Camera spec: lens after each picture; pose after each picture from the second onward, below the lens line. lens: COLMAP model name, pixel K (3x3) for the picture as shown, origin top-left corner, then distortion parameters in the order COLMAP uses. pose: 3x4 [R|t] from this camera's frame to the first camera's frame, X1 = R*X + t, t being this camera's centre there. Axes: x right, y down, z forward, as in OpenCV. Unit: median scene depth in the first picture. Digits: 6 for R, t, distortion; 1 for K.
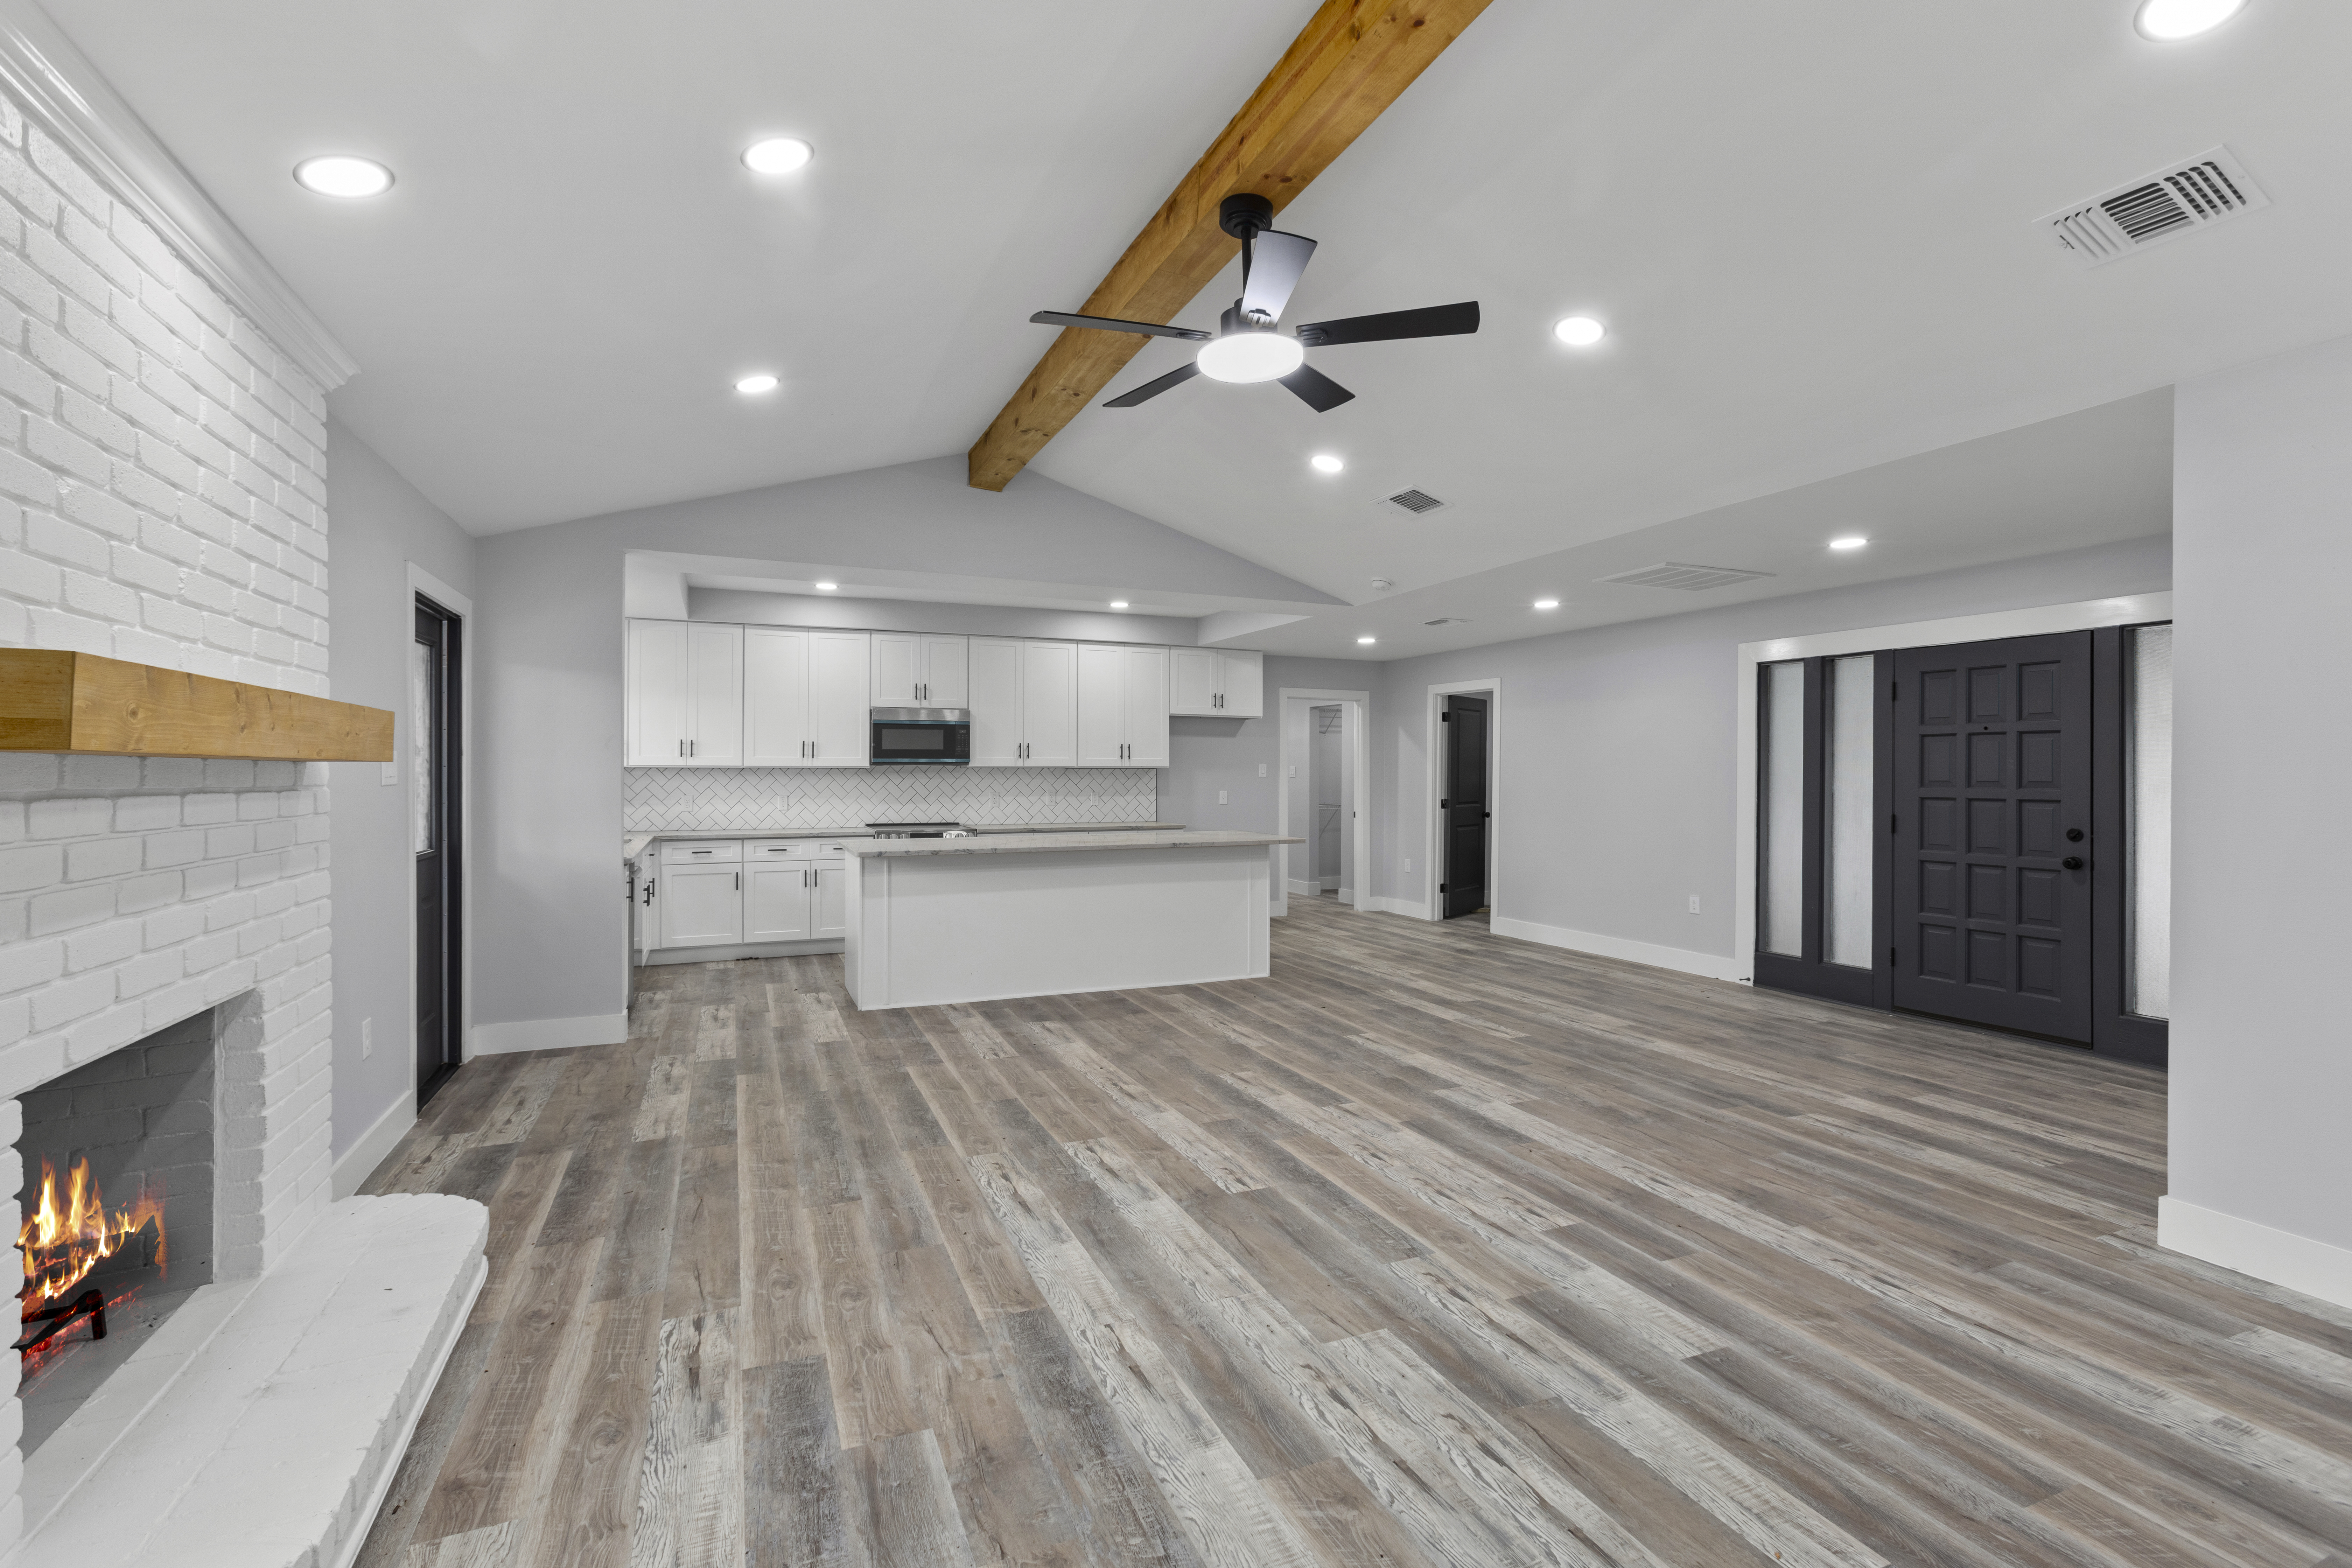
lens RADIAL K [[1052.7, 0, 1171.9], [0, 1052.7, 773.5], [0, 0, 1]] dist [-0.024192, 0.015354]
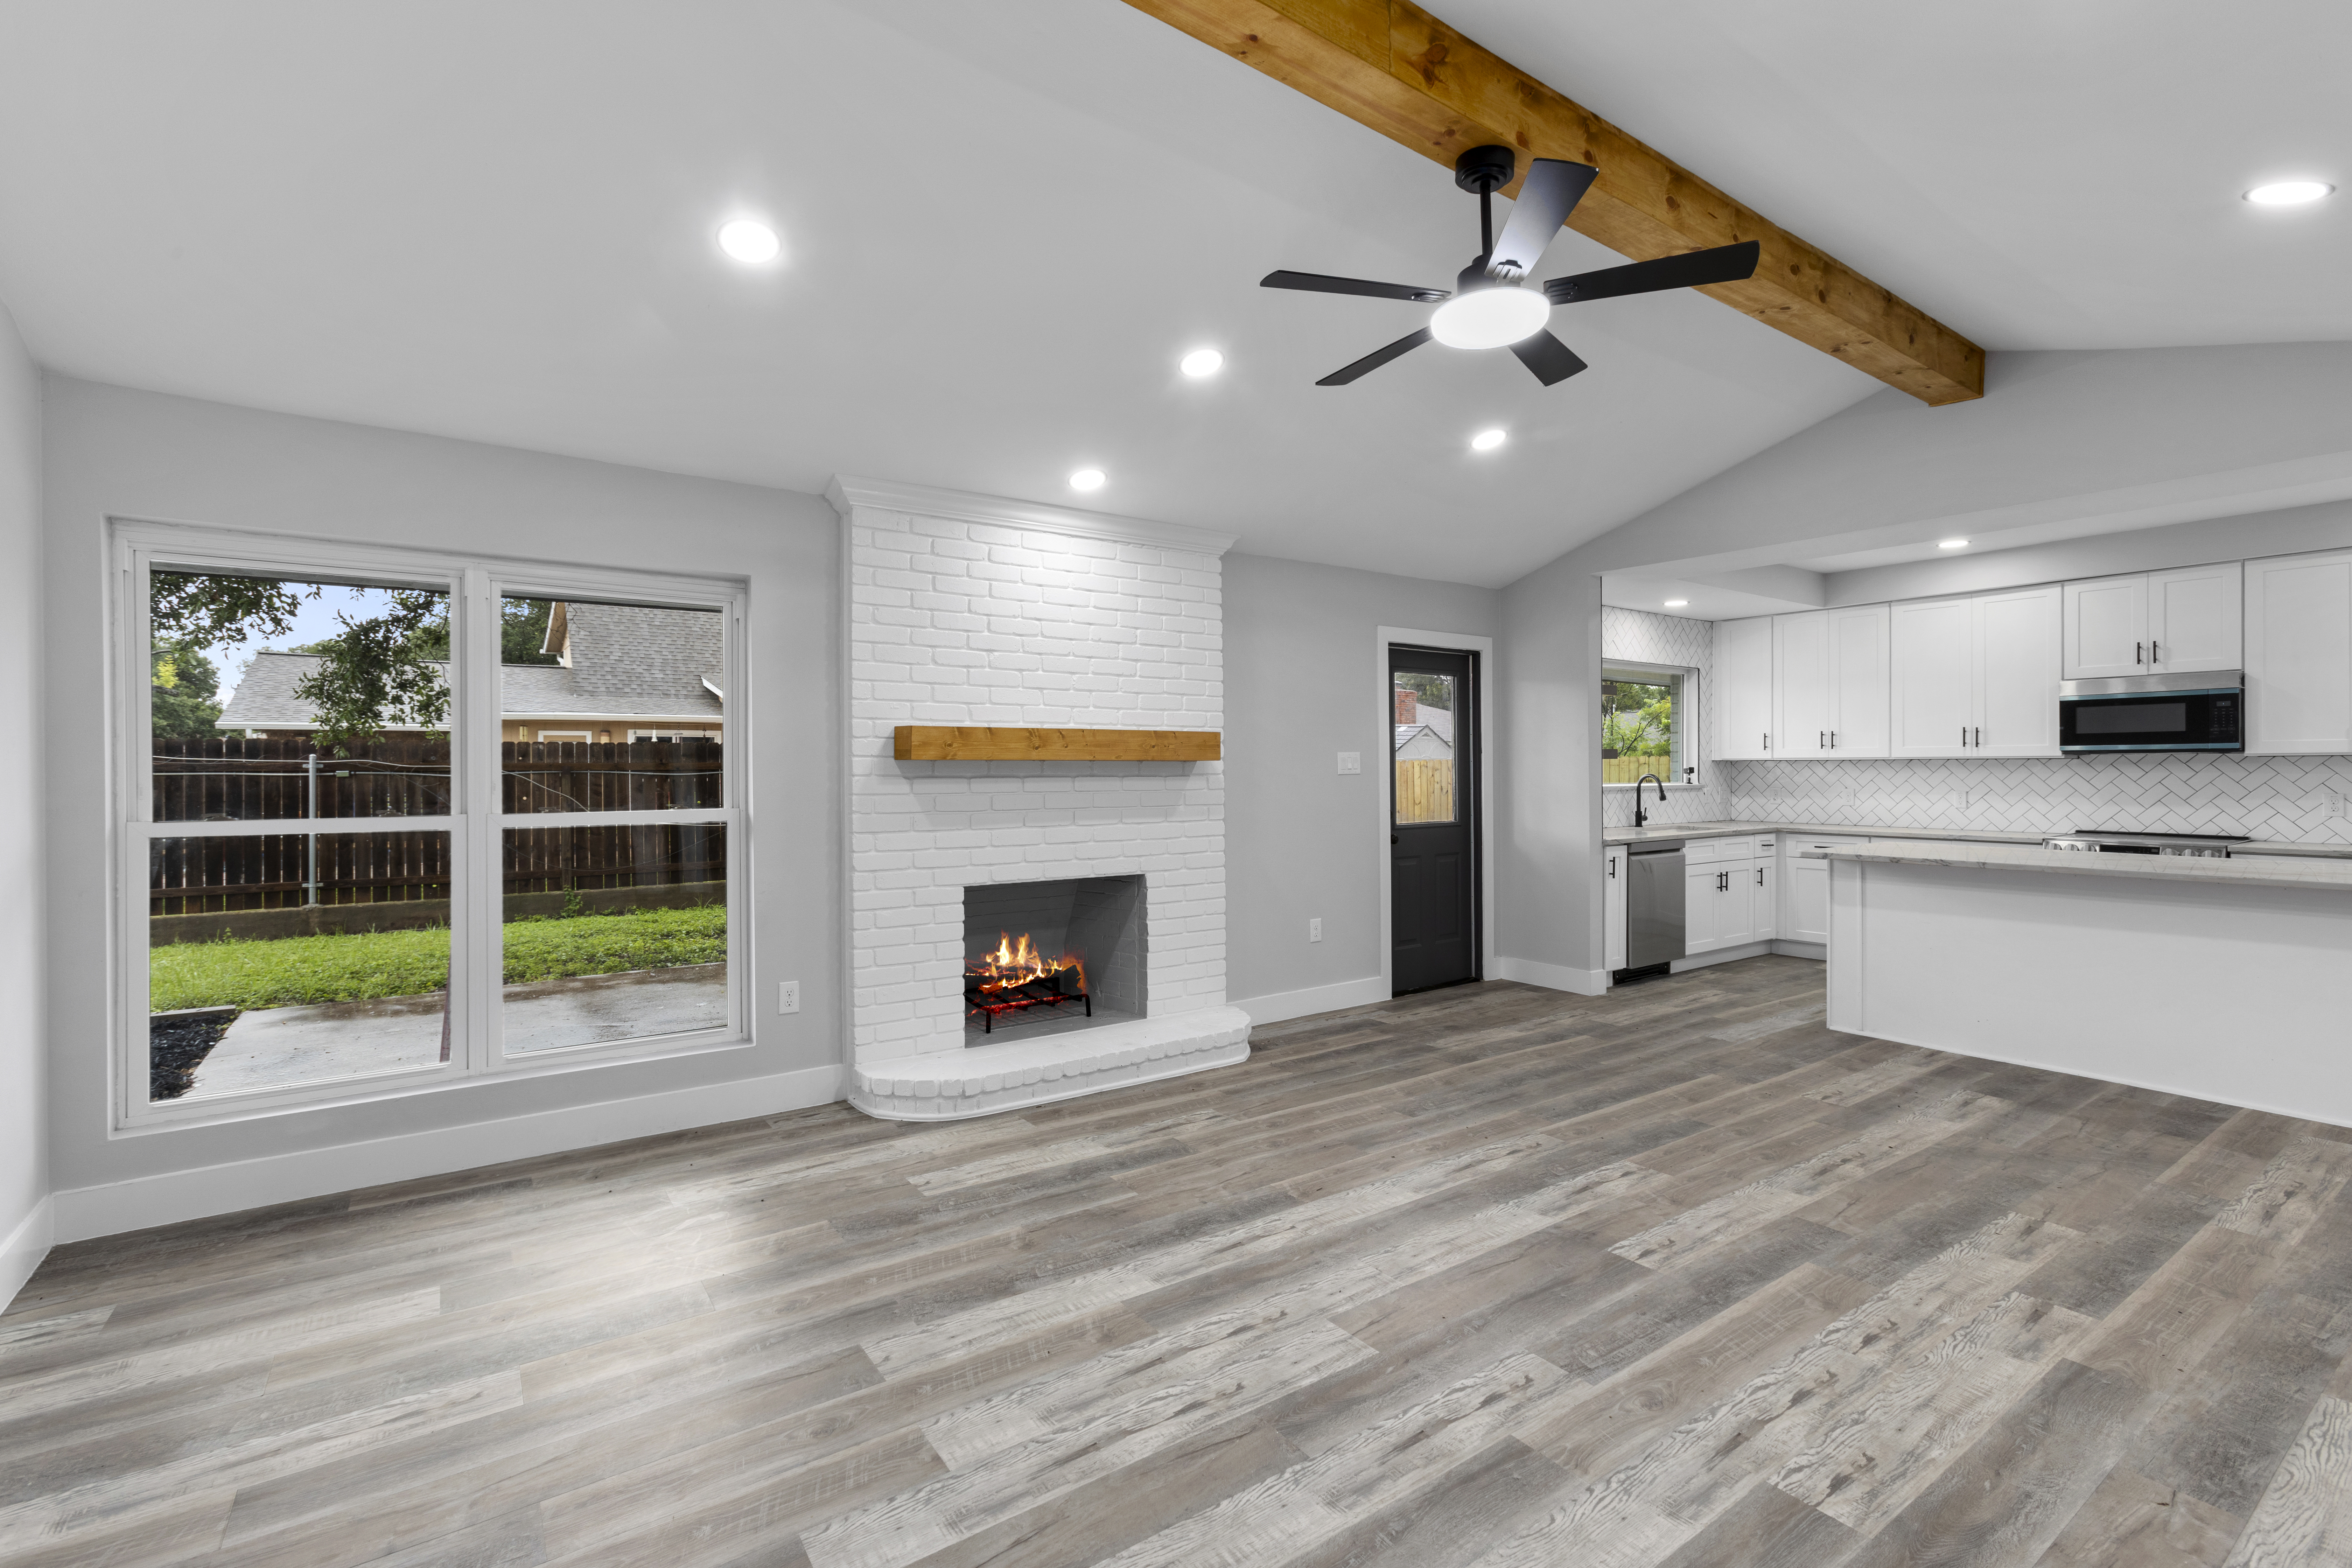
lens RADIAL K [[1052.7, 0, 1171.9], [0, 1052.7, 773.5], [0, 0, 1]] dist [-0.024192, 0.015354]
pose [[0.202440, 0.004080, -0.979286, 0.690260], [0.002882, 0.999985, 0.004762, 0.001271], [0.979291, -0.003786, 0.202425, 0.396681]]
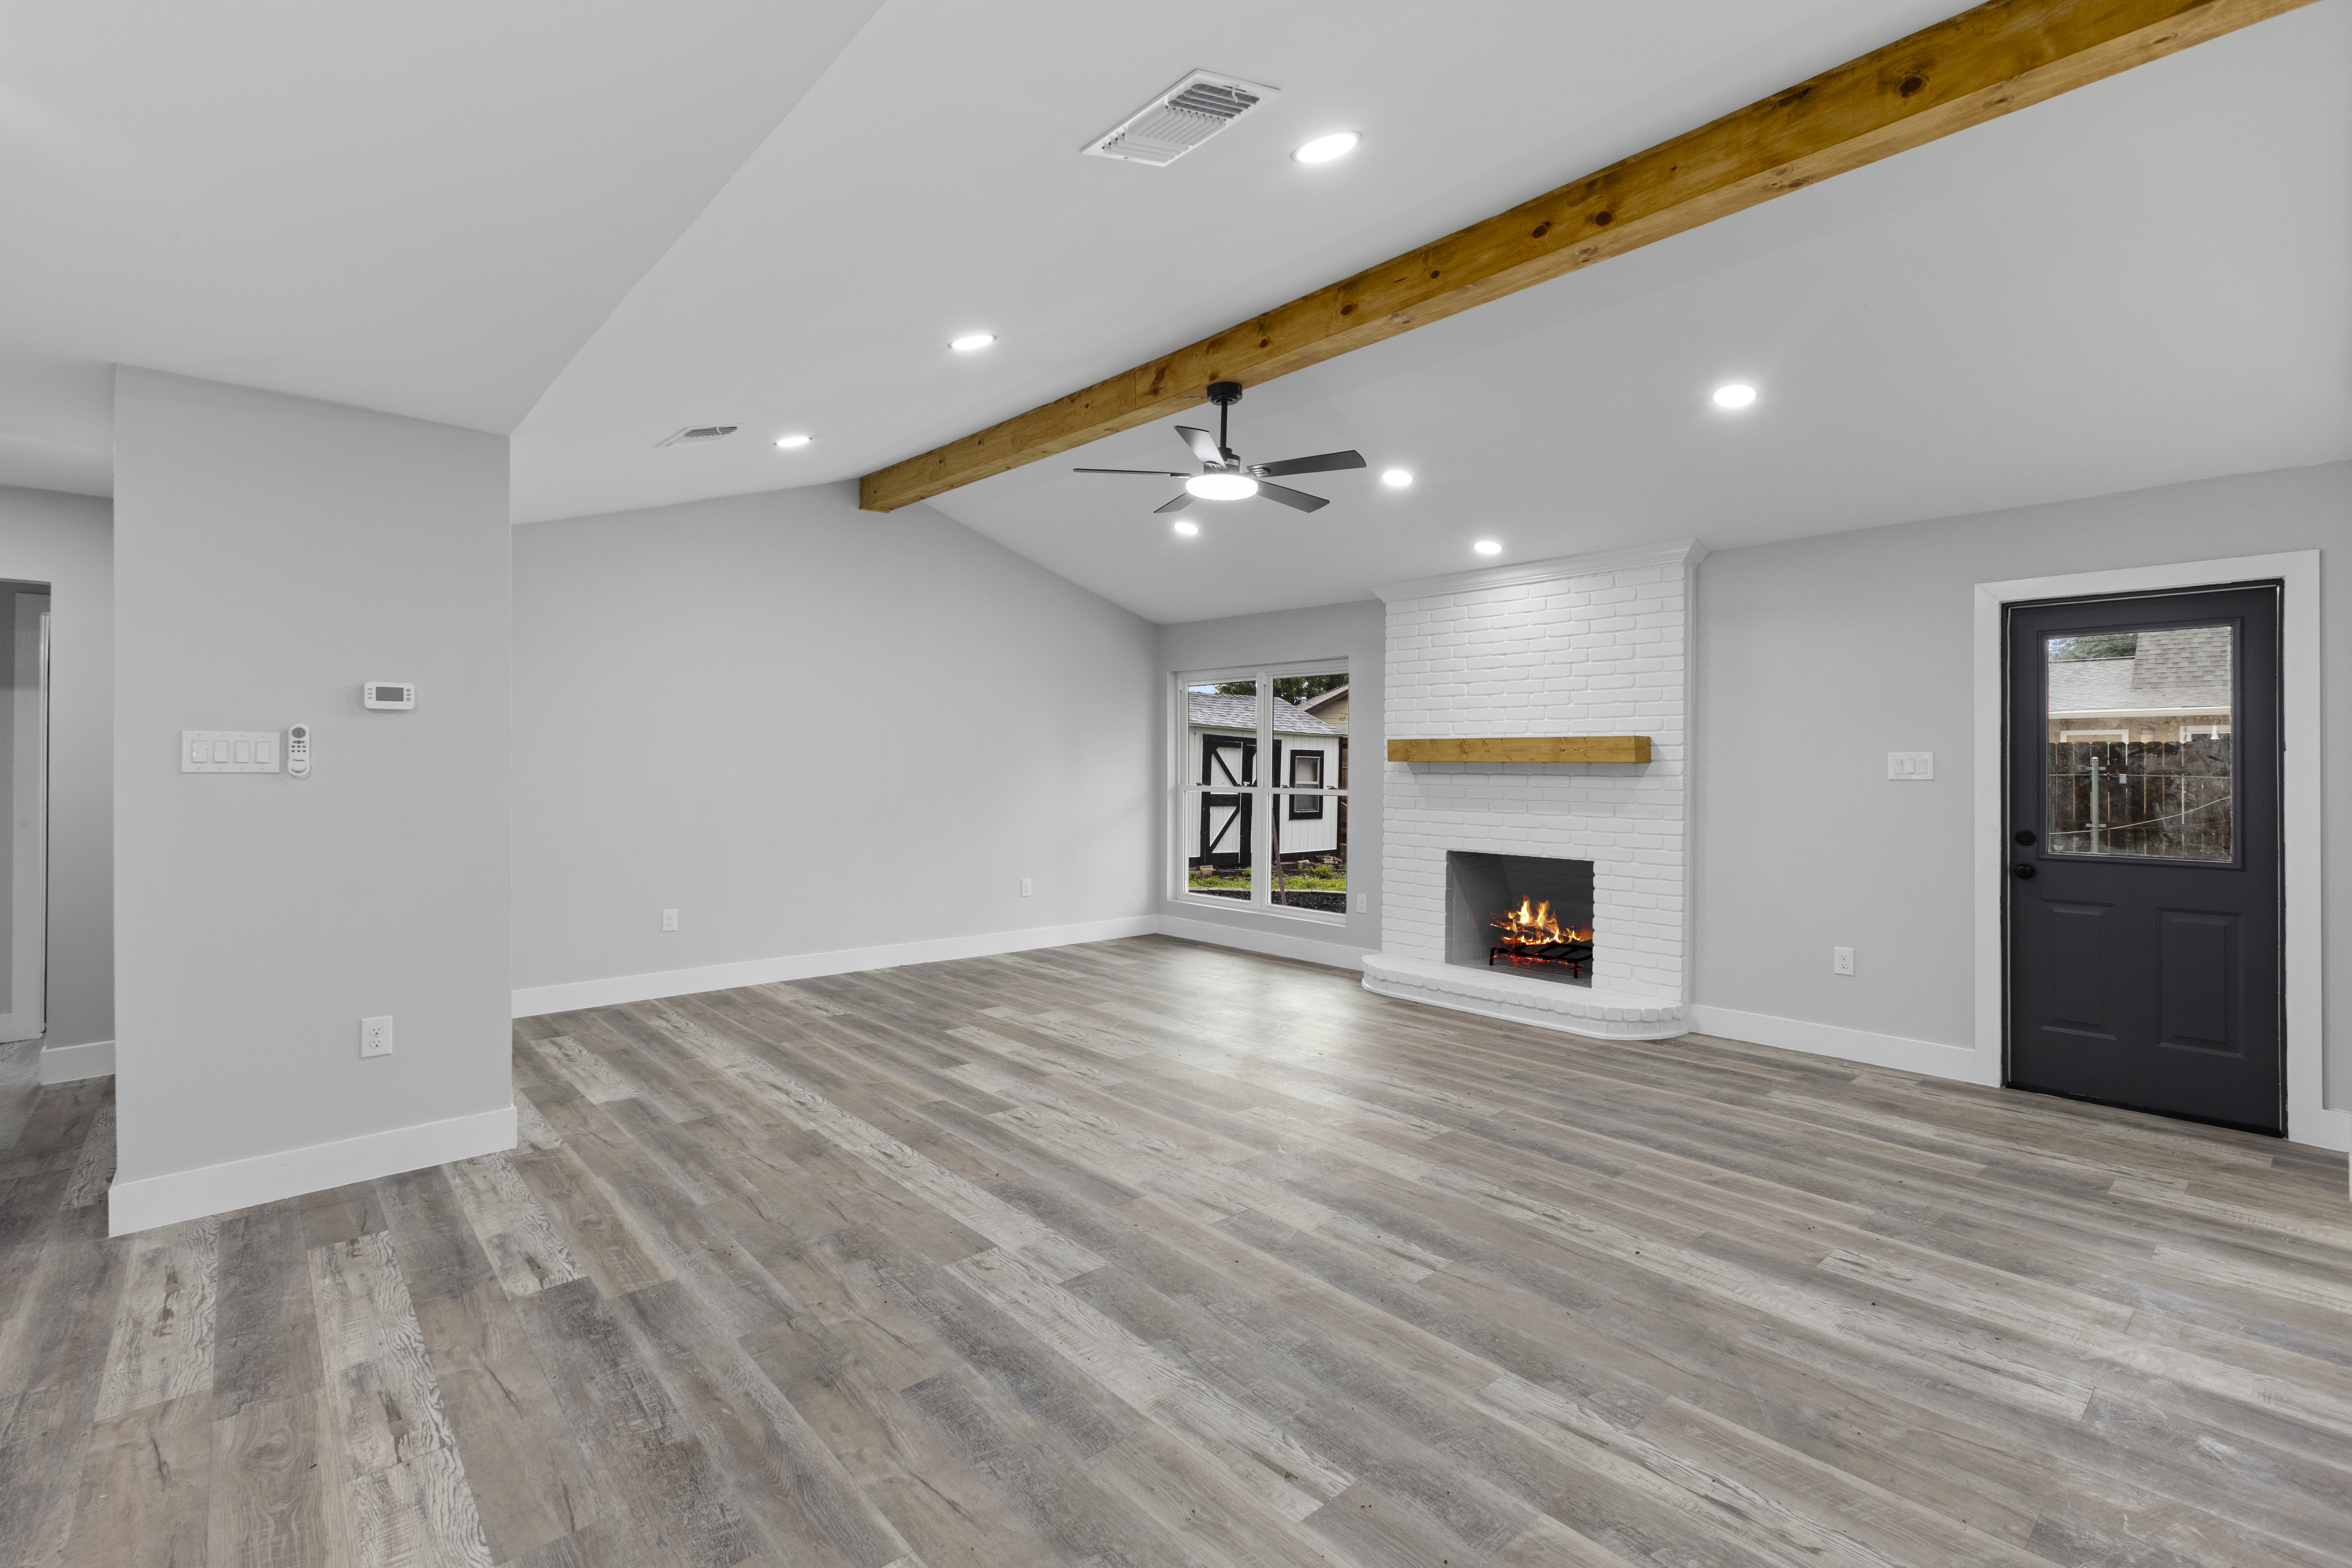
lens RADIAL K [[1057.1, 0, 1164.3], [0, 1057.1, 762.0], [0, 0, 1]] dist [-0.021742, 0.017025]
pose [[-0.948483, -0.008811, -0.316706, 0.465141], [-0.008149, 0.999961, -0.003415, 0.001215], [0.316724, -0.000658, -0.948517, 1.789802]]
